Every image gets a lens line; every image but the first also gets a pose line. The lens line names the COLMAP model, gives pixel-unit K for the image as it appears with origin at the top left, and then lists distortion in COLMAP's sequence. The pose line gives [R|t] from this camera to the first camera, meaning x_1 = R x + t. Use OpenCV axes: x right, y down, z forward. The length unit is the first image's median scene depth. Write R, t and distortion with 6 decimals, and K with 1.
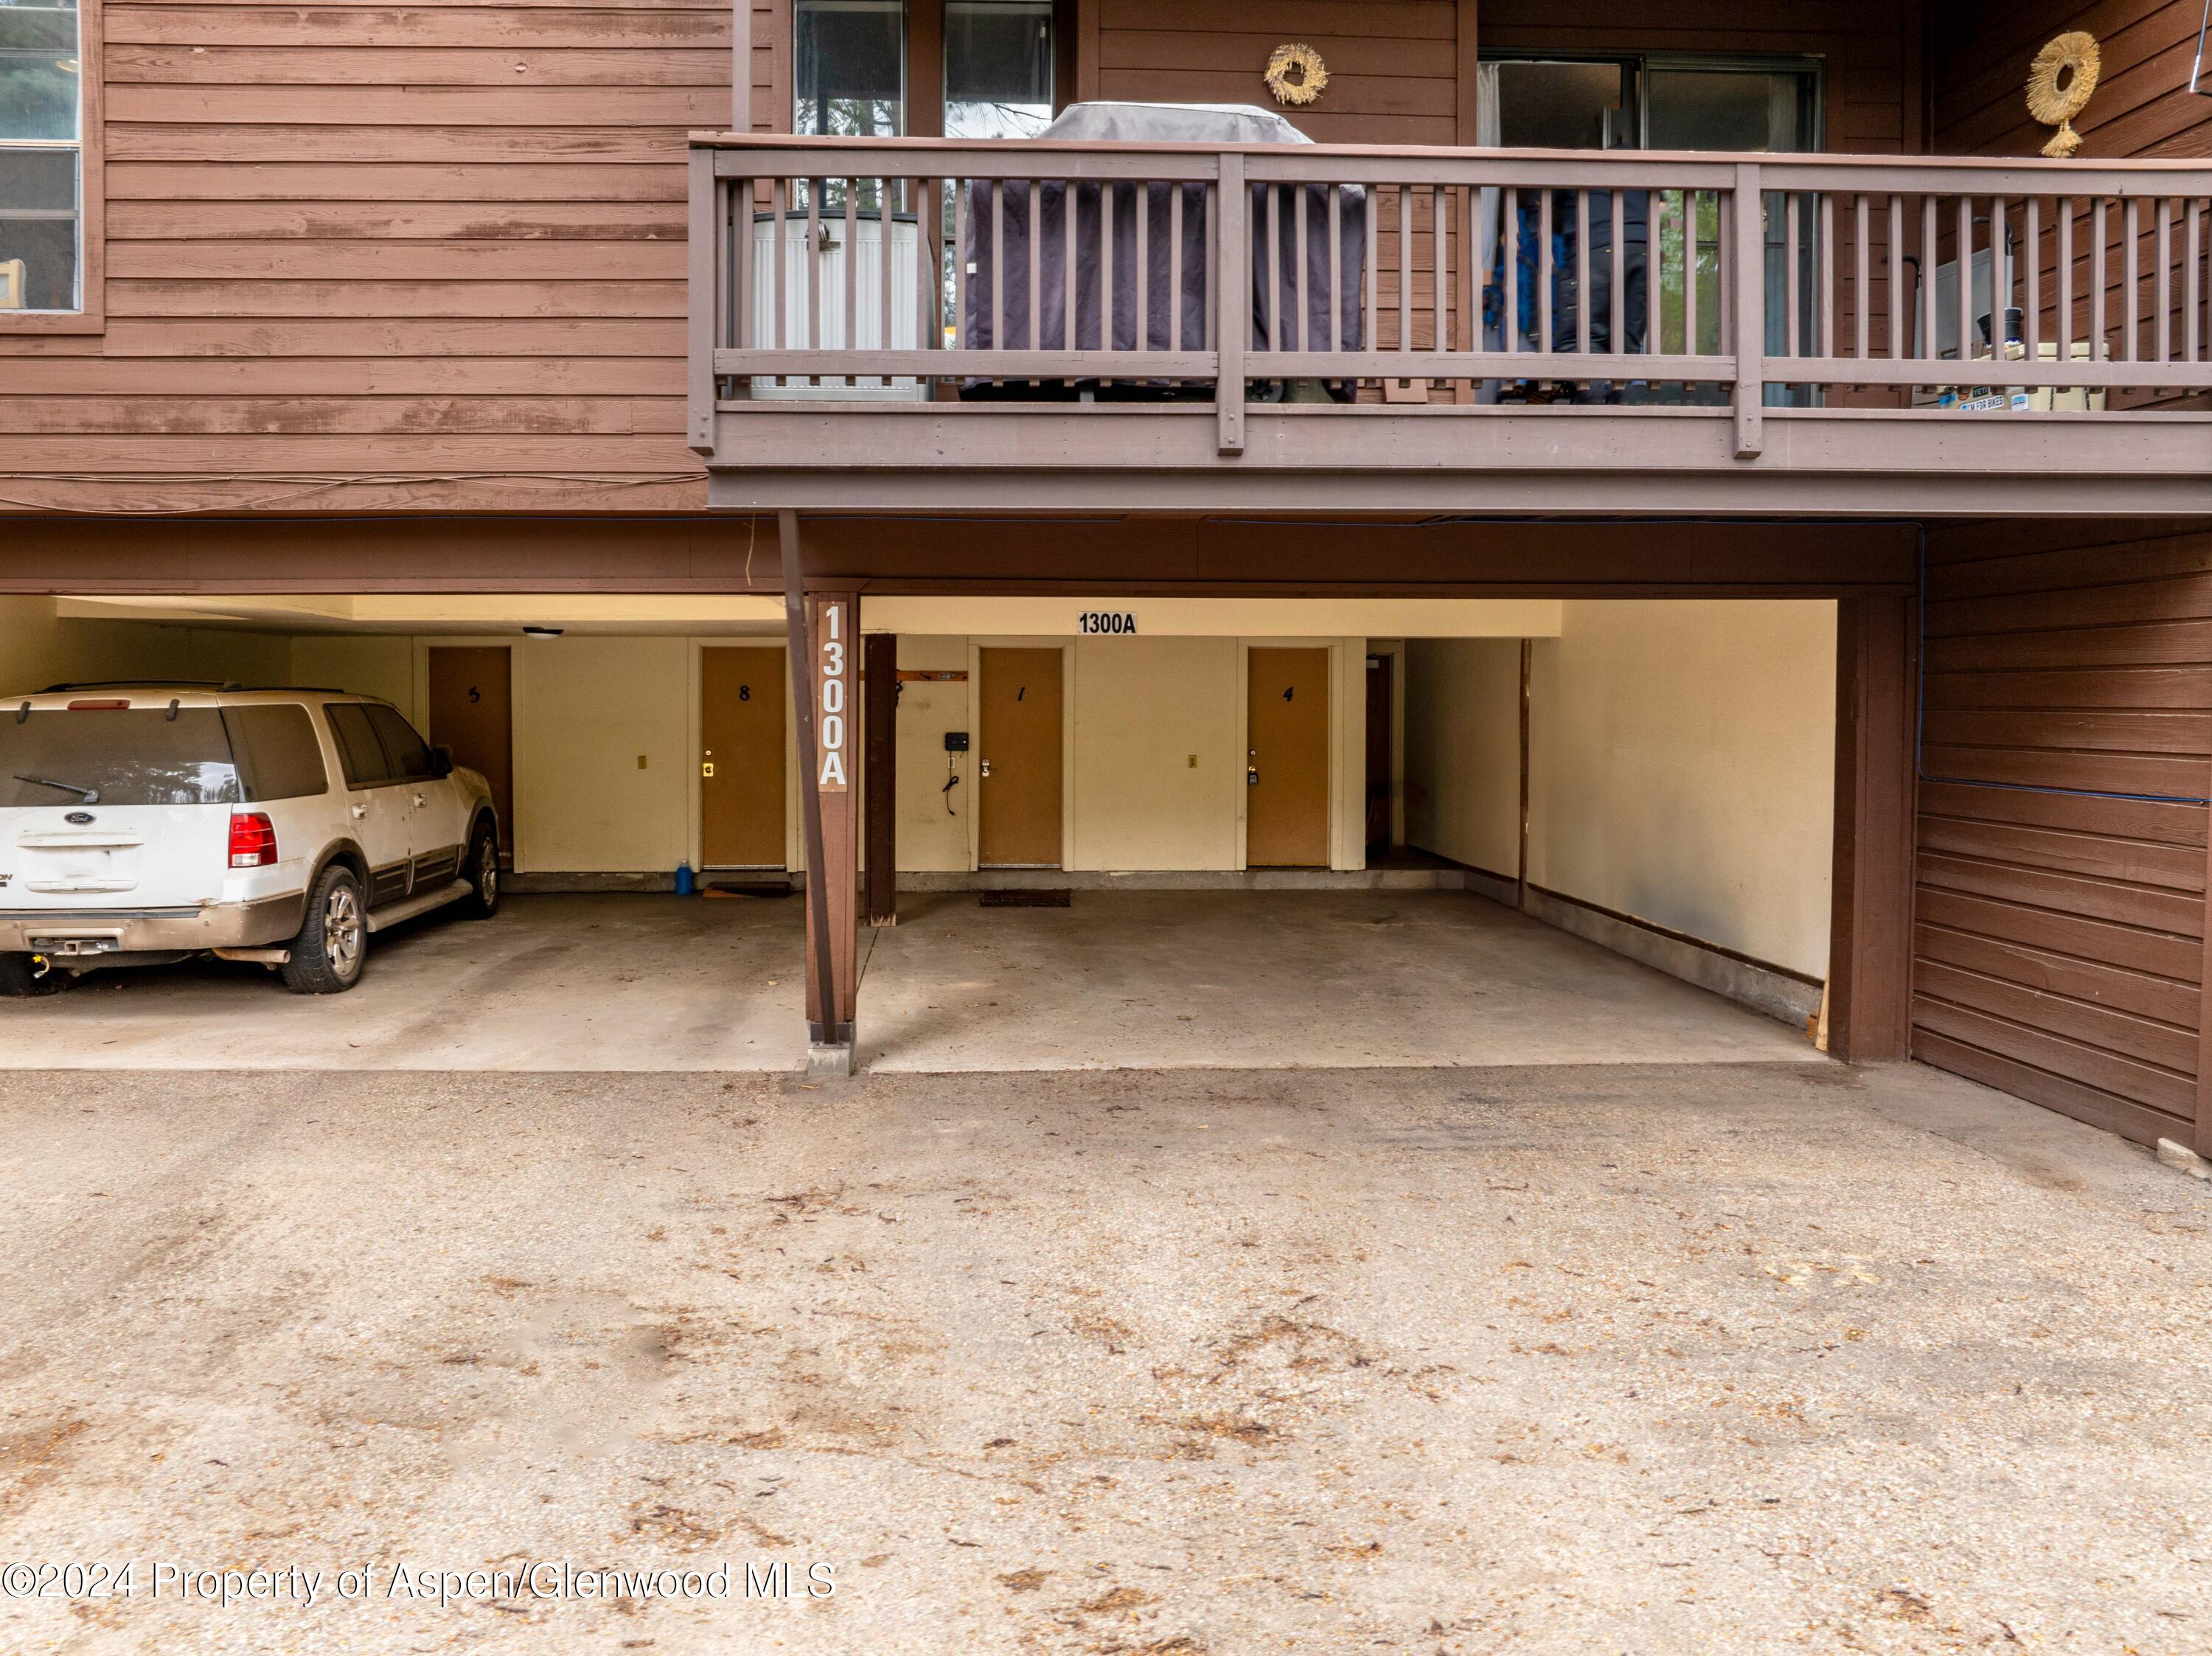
lens RADIAL K [[1566.5, 0, 1025.0], [0, 1566.5, 749.9], [0, 0, 1]] dist [-0.028491, 0.000515]
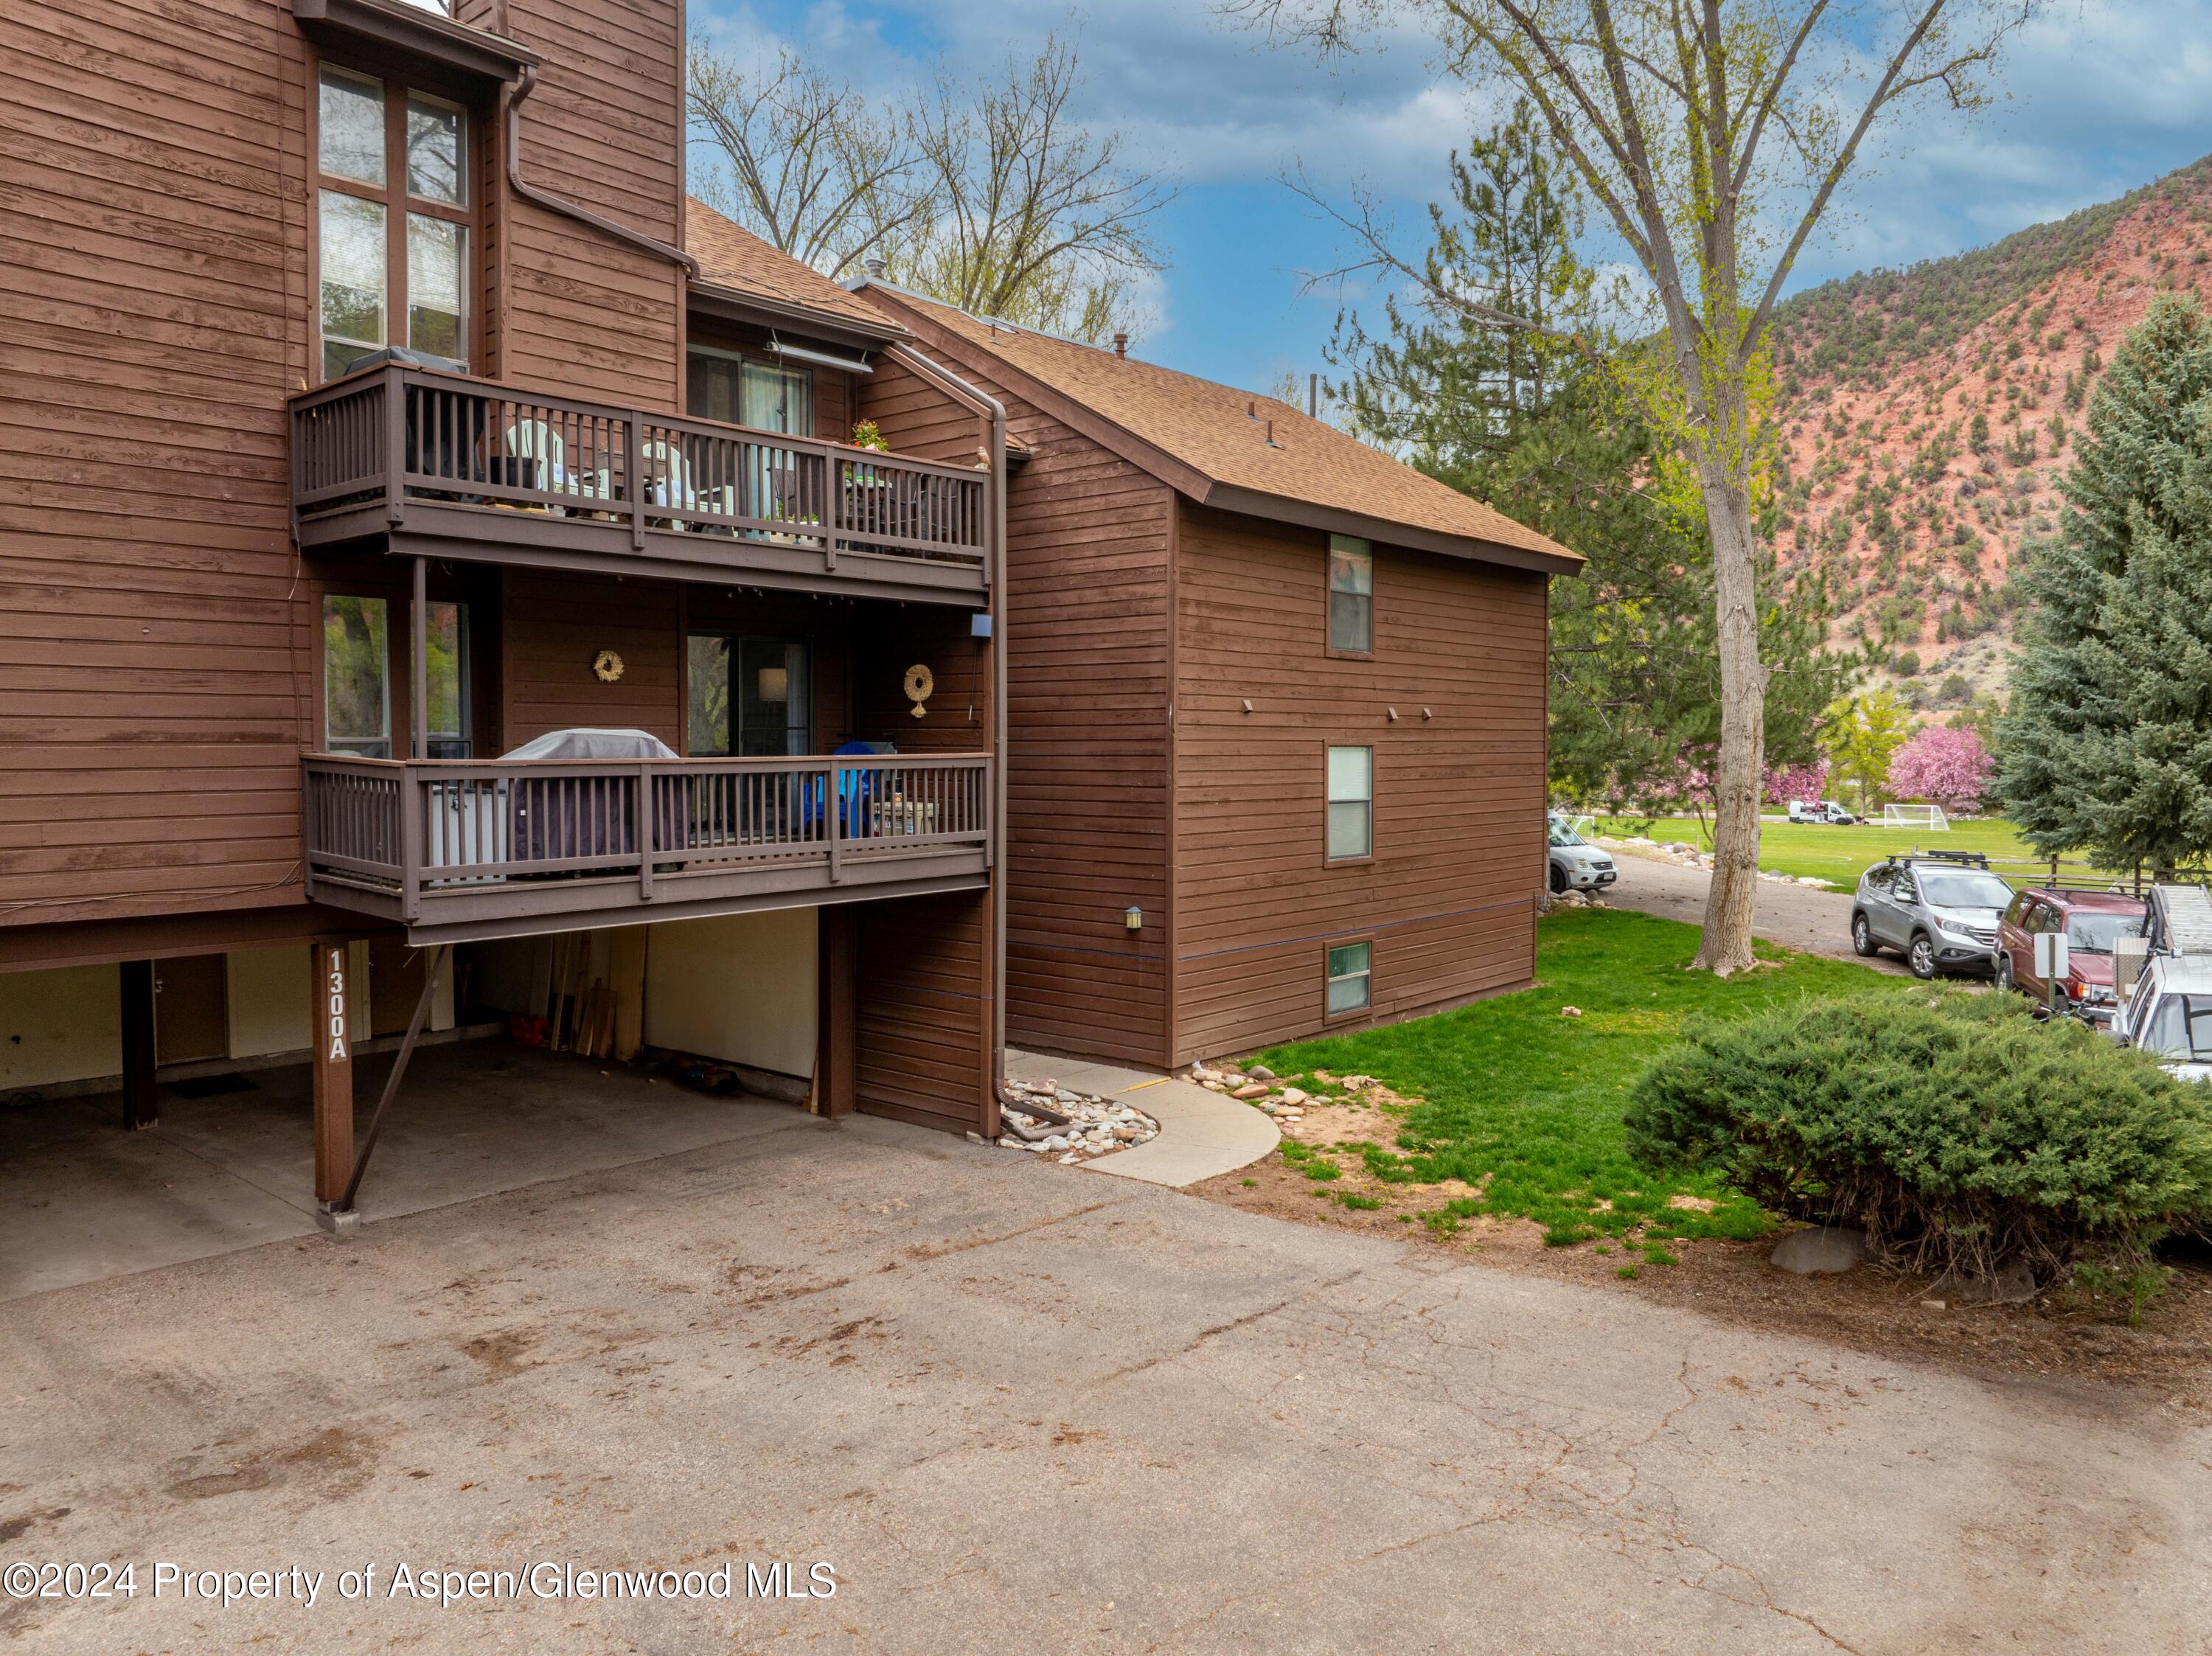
lens RADIAL K [[1557.3, 0, 1093.1], [0, 1557.3, 838.8], [0, 0, 1]] dist [-0.053764, 0.030434]
pose [[0.682597, -0.044321, 0.729450, -0.834426], [0.021838, 0.998951, 0.040260, -0.283379], [-0.730469, -0.011552, 0.682848, -0.766821]]
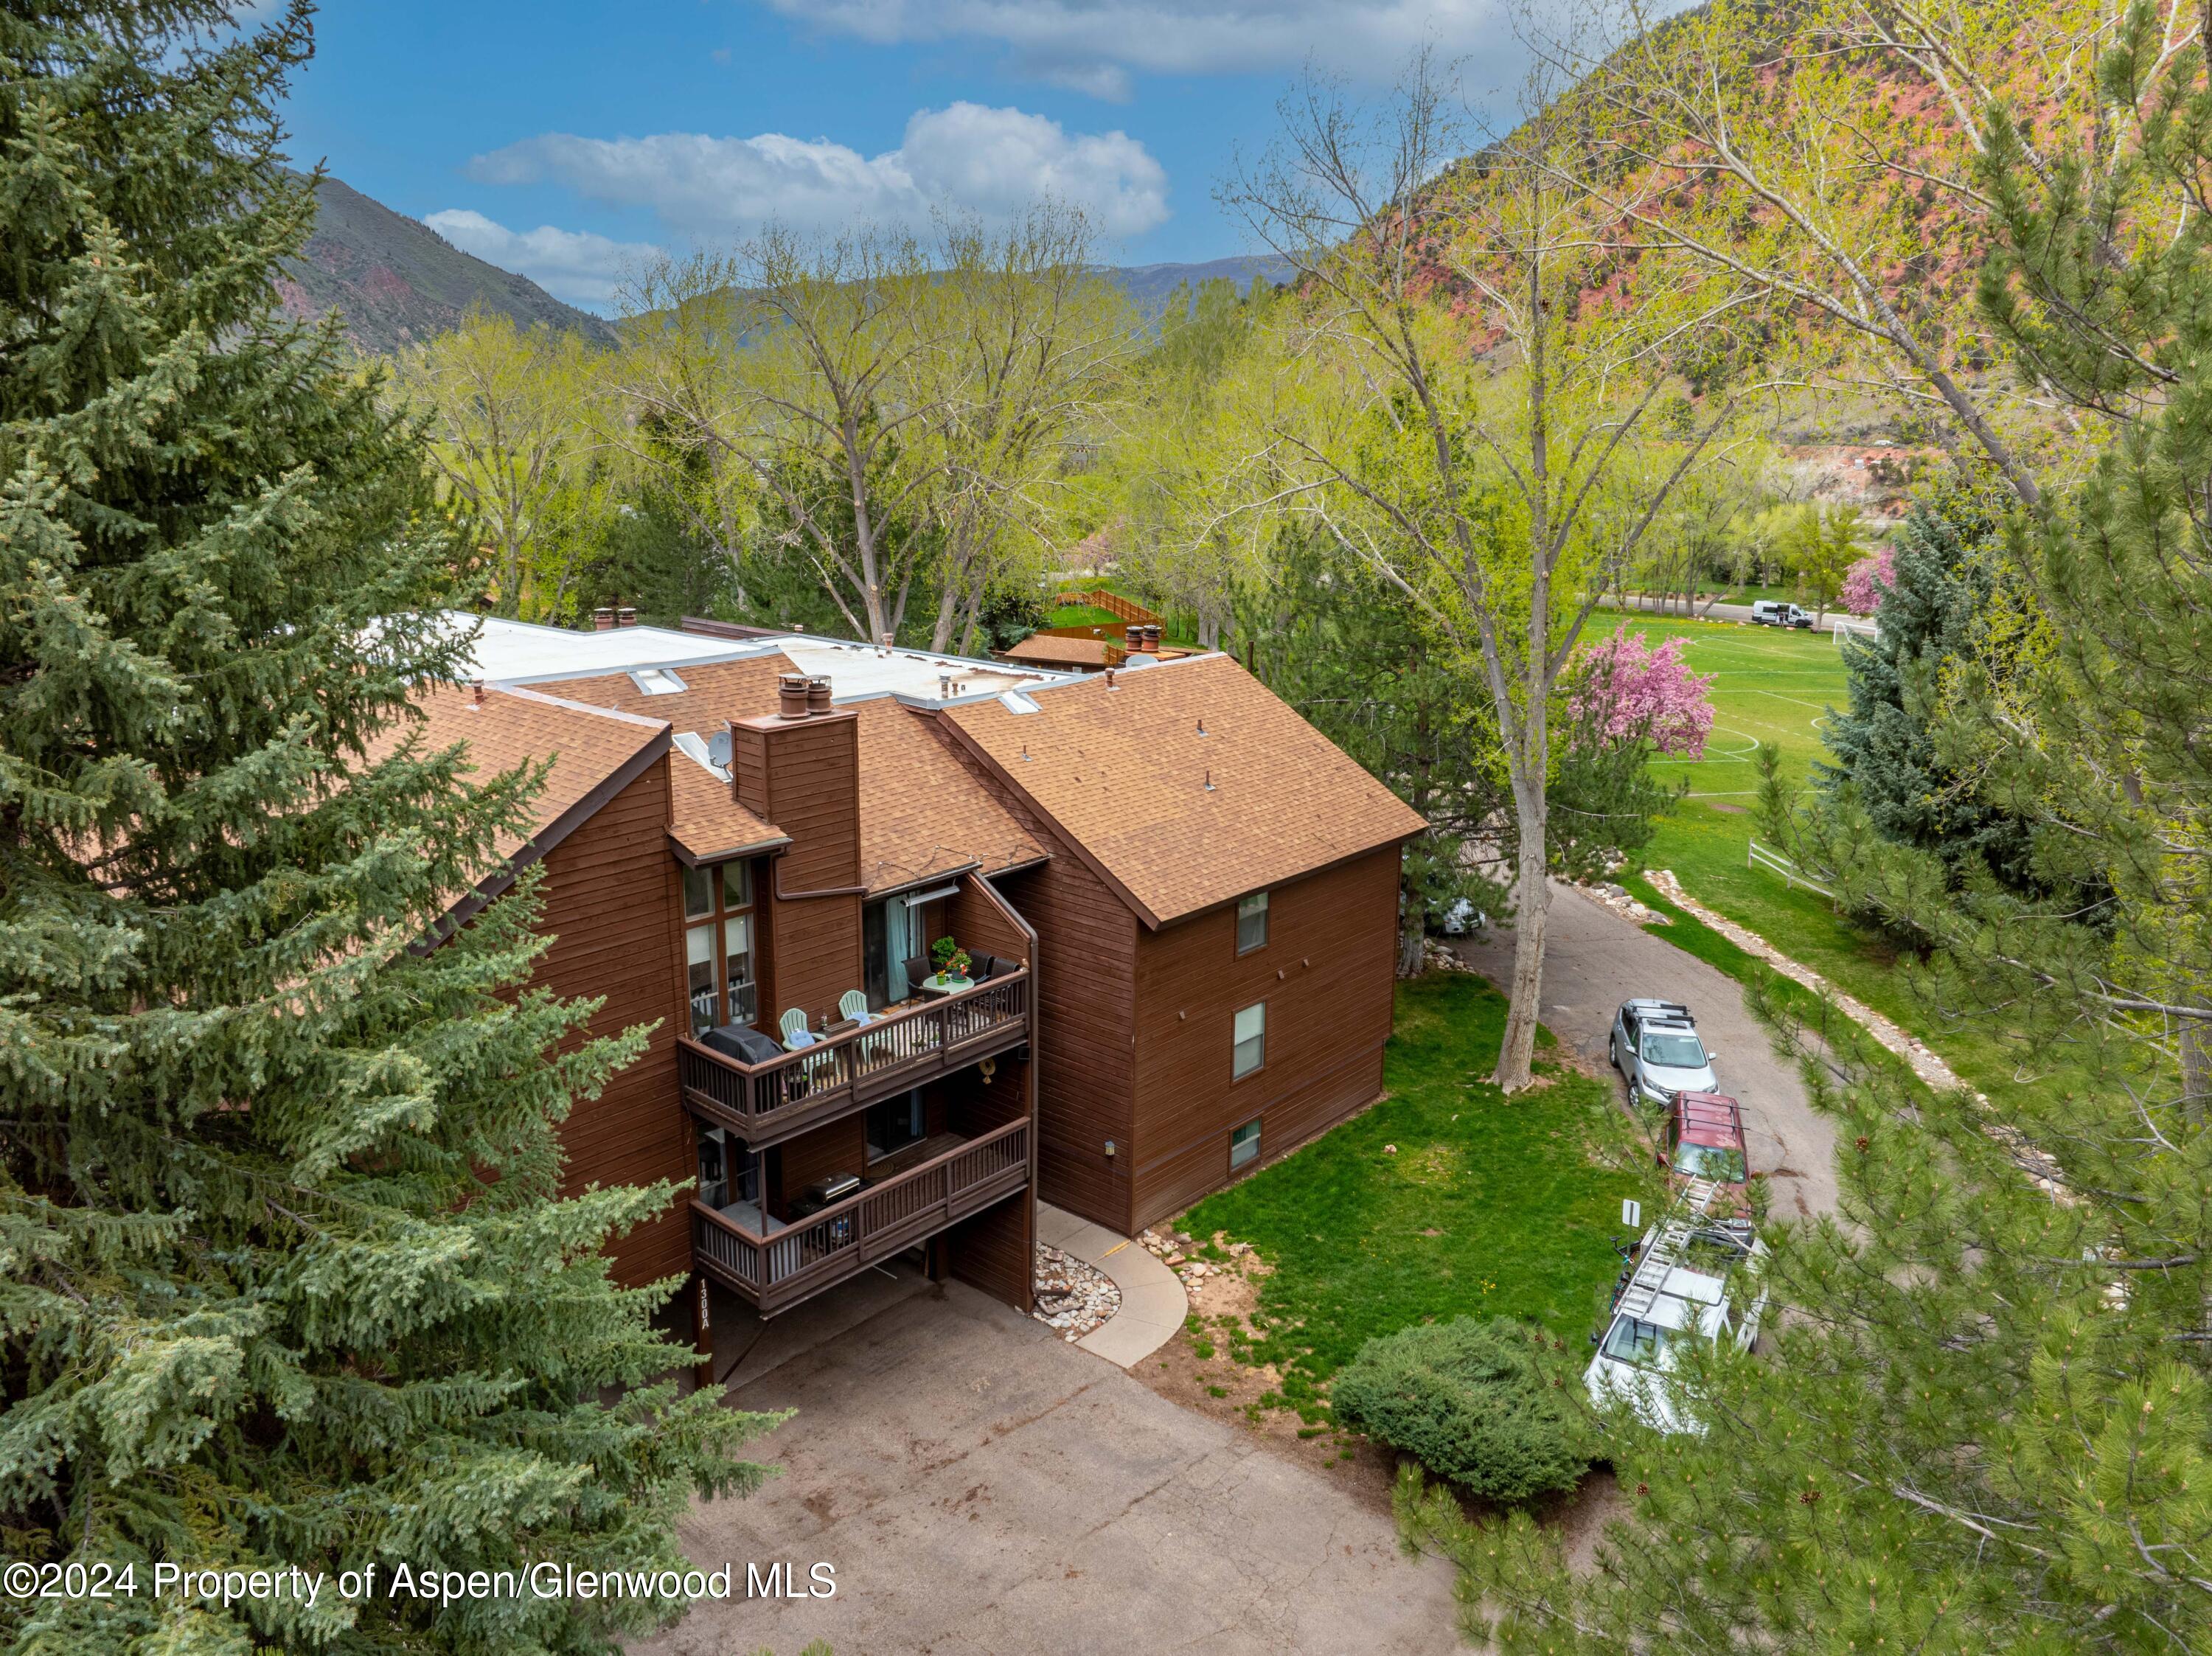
lens RADIAL K [[1561.5, 0, 1093.0], [0, 1561.5, 823.8], [0, 0, 1]] dist [-0.035820, -0.002211]
pose [[0.682004, -0.171078, 0.711058, -1.894507], [0.009106, 0.974166, 0.225647, -1.933073], [-0.731292, -0.147418, 0.665943, -1.795762]]
